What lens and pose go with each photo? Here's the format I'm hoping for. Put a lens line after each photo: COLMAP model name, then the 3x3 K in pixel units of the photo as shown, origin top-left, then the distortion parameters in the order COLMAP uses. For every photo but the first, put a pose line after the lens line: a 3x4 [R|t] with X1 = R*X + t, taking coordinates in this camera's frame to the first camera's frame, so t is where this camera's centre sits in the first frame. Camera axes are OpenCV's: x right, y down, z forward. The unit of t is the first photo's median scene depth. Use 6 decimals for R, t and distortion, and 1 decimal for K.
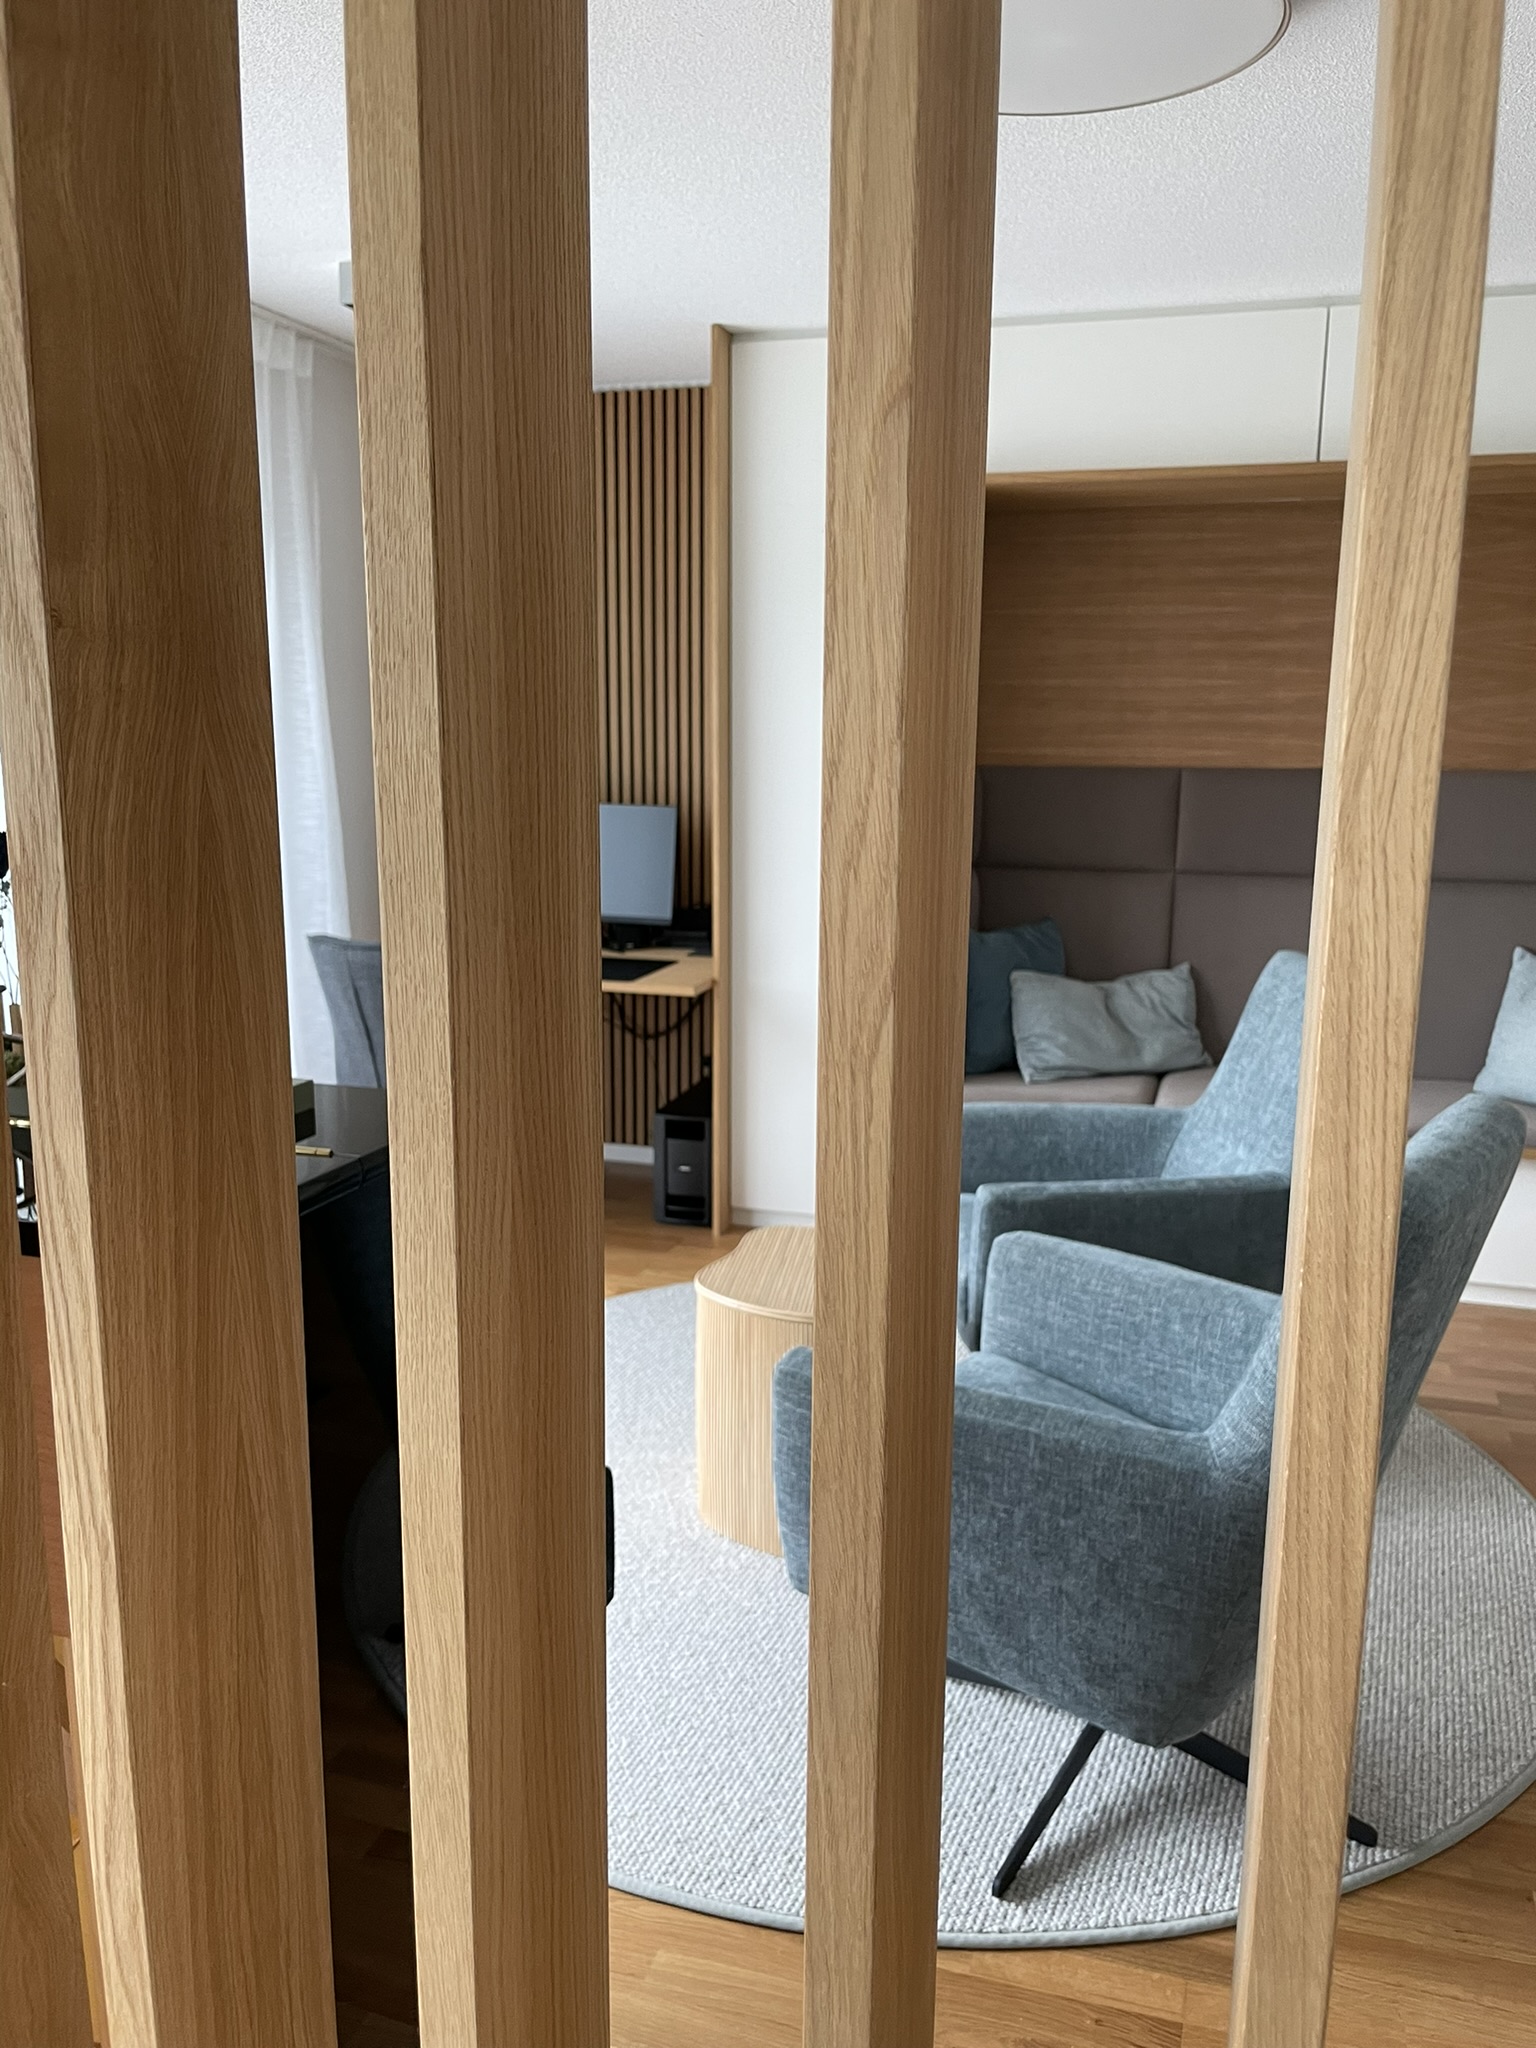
lens RADIAL K [[1561.9, 0, 785.6], [0, 1561.9, 1037.2], [0, 0, 1]] dist [0.050581, -0.027797]
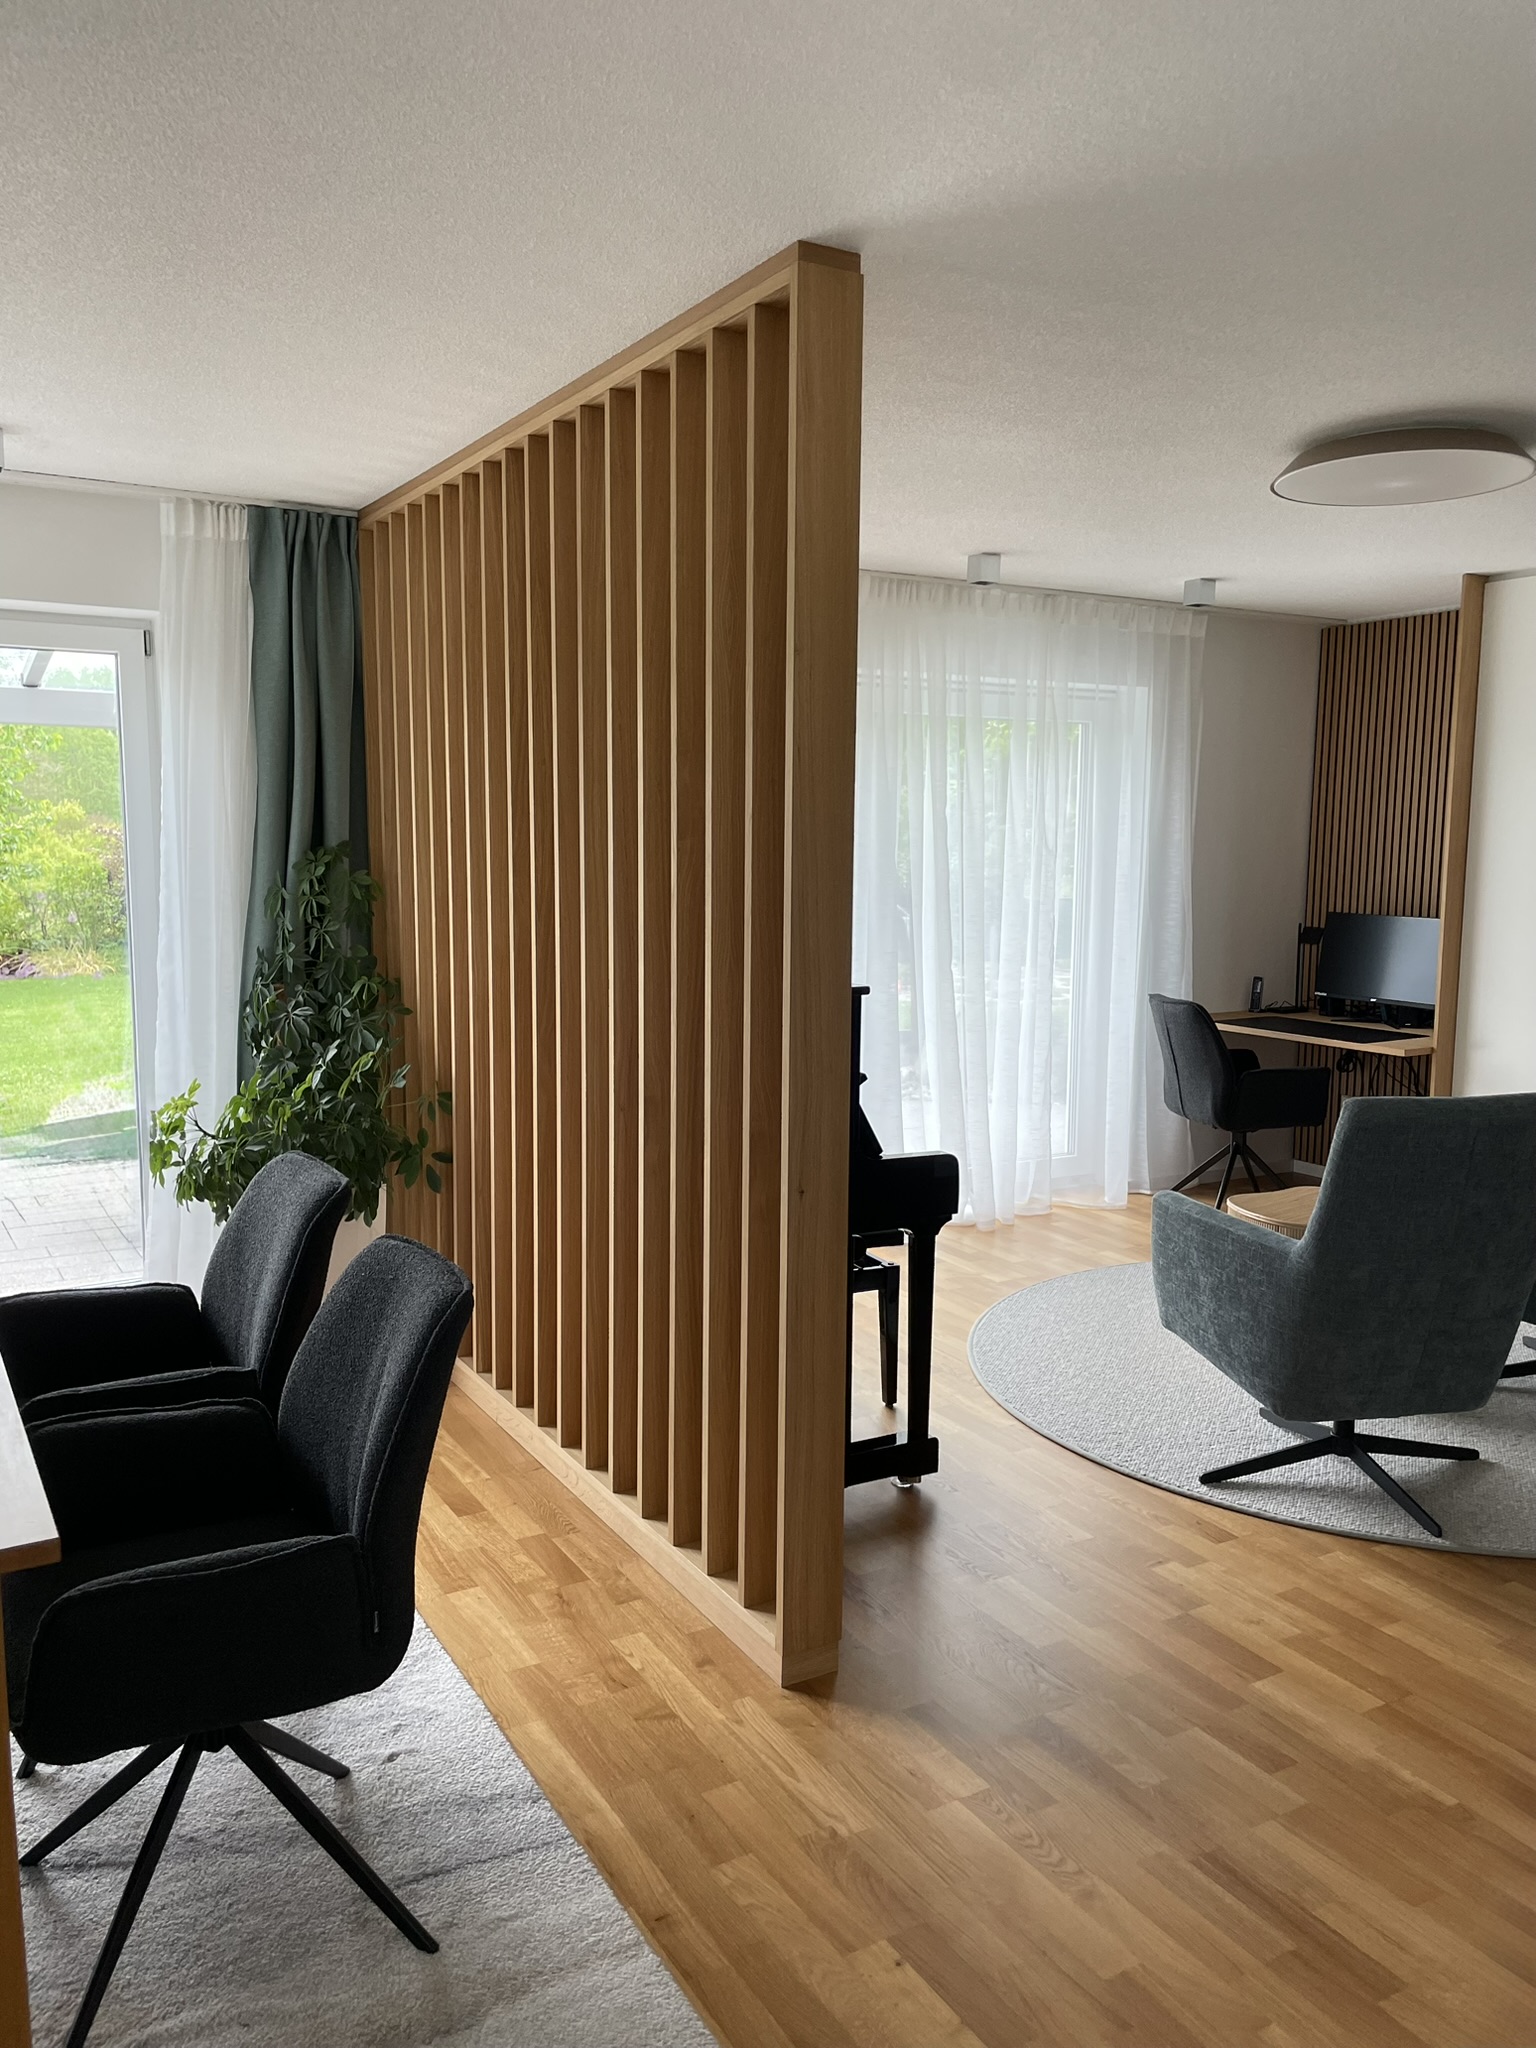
lens RADIAL K [[1561.9, 0, 776.5], [0, 1561.9, 1033.6], [0, 0, 1]] dist [0.050581, -0.027797]
pose [[0.726424, 0.080293, -0.682540, 0.459159], [-0.134167, 0.990611, -0.026259, 0.061430], [0.674024, 0.110649, 0.730376, -0.349683]]
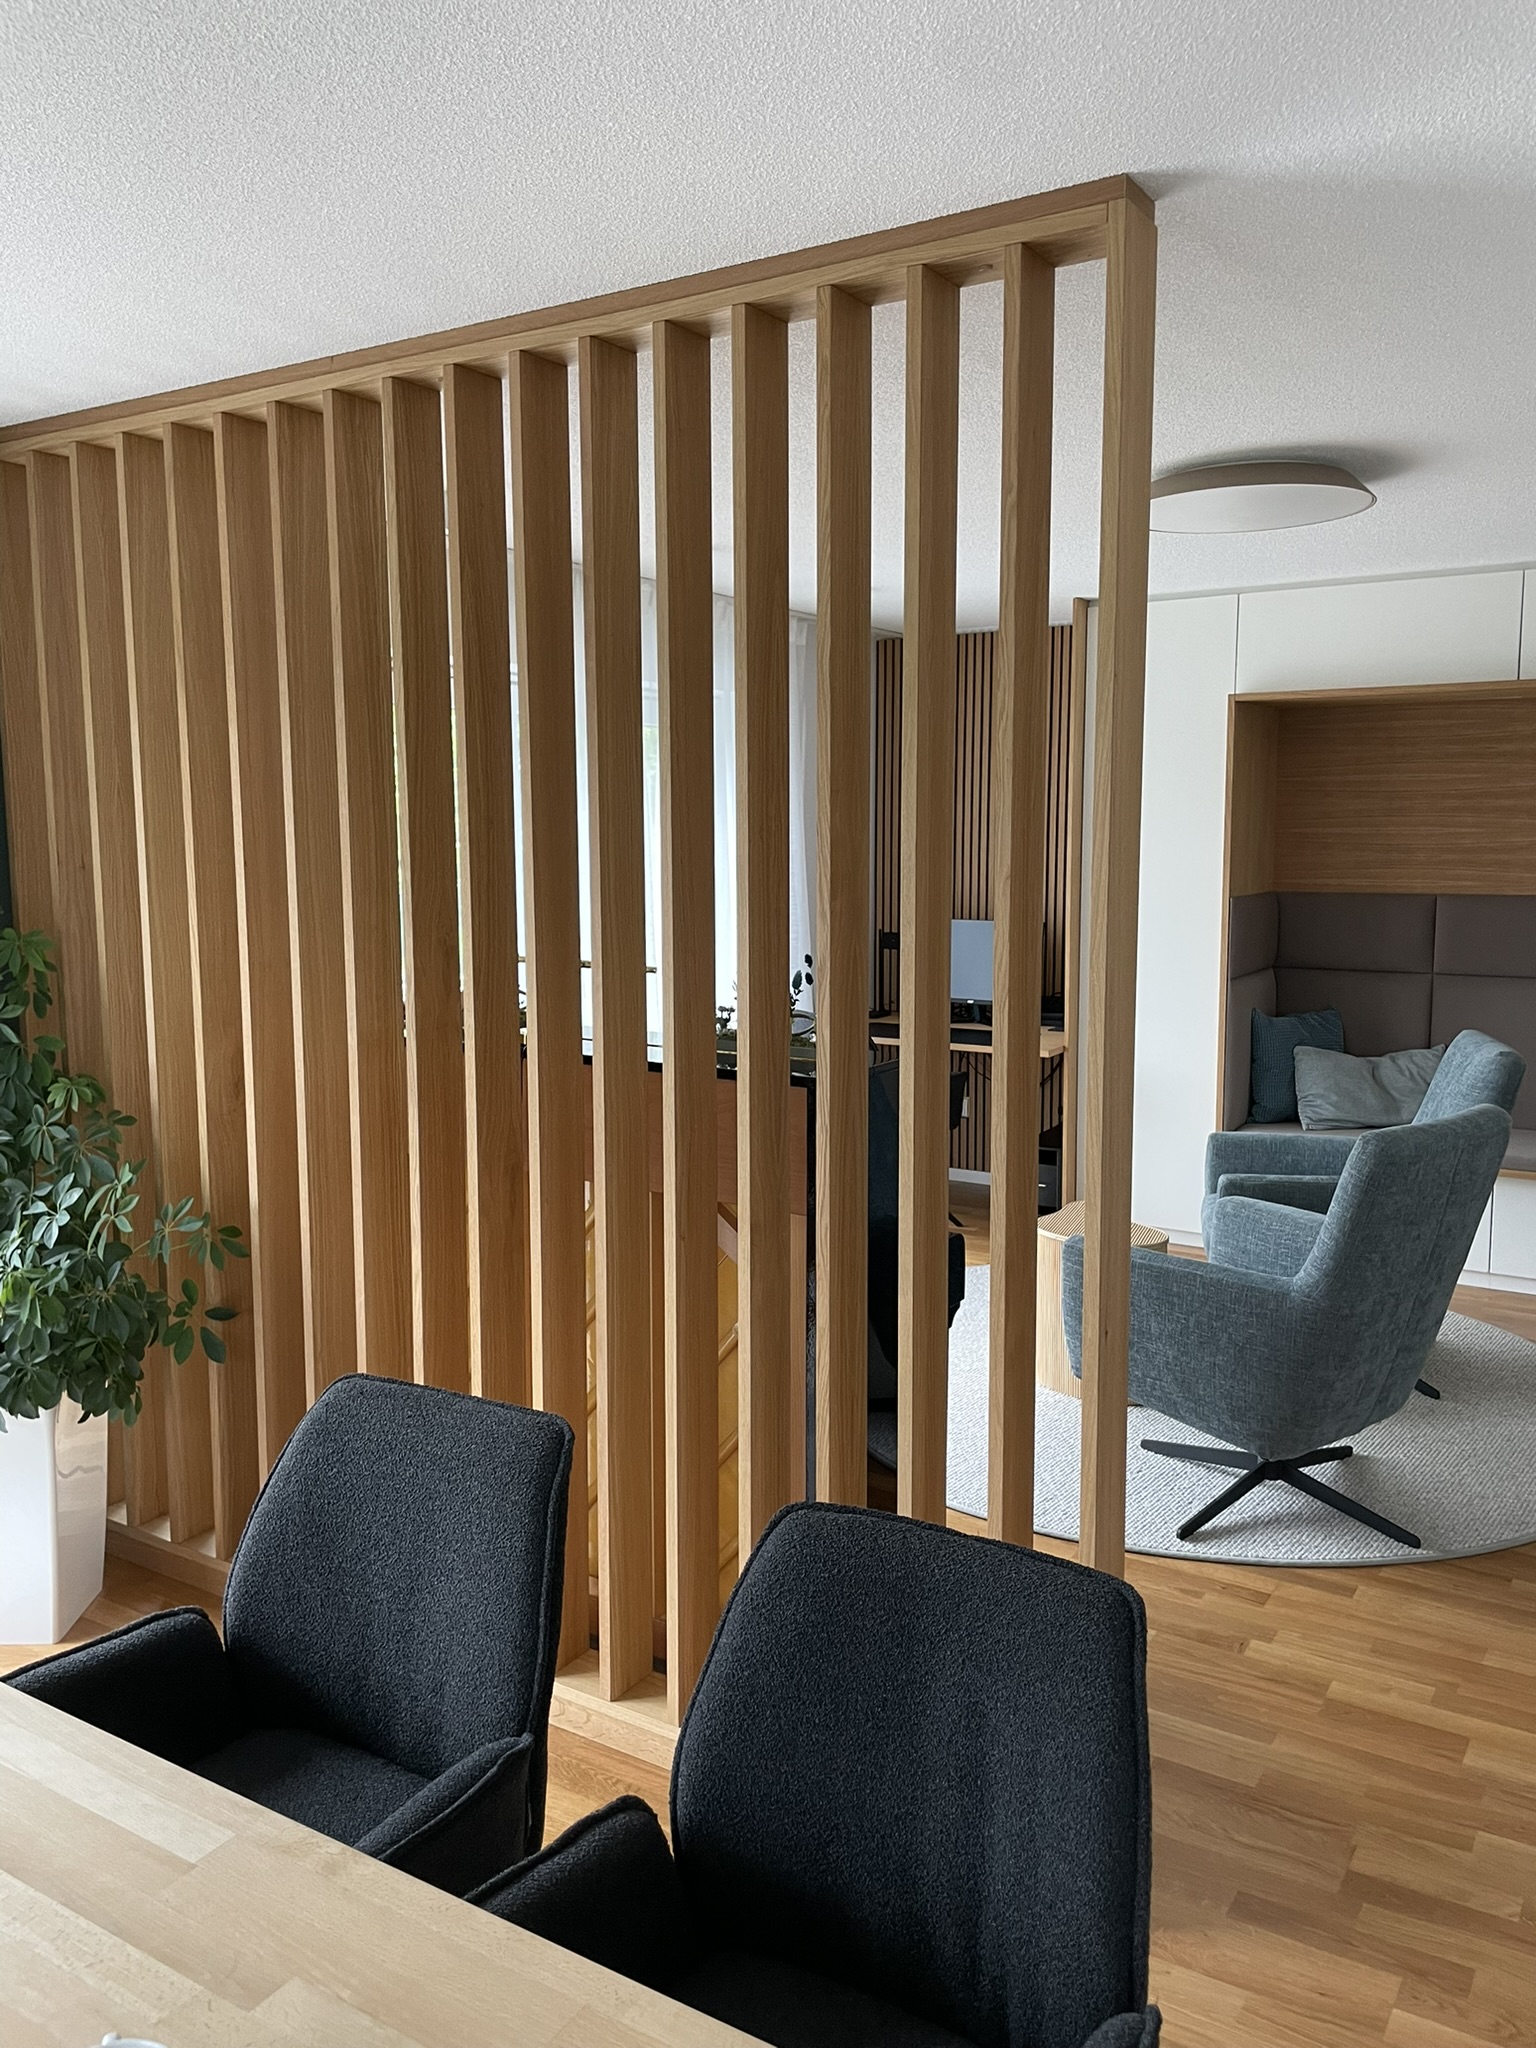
lens RADIAL K [[1561.9, 0, 756.2], [0, 1561.9, 1009.5], [0, 0, 1]] dist [0.050581, -0.027797]
pose [[0.961641, 0.015776, -0.273857, 0.069915], [-0.037594, 0.996504, -0.074608, 0.043947], [0.271722, 0.082041, 0.958872, -0.413508]]
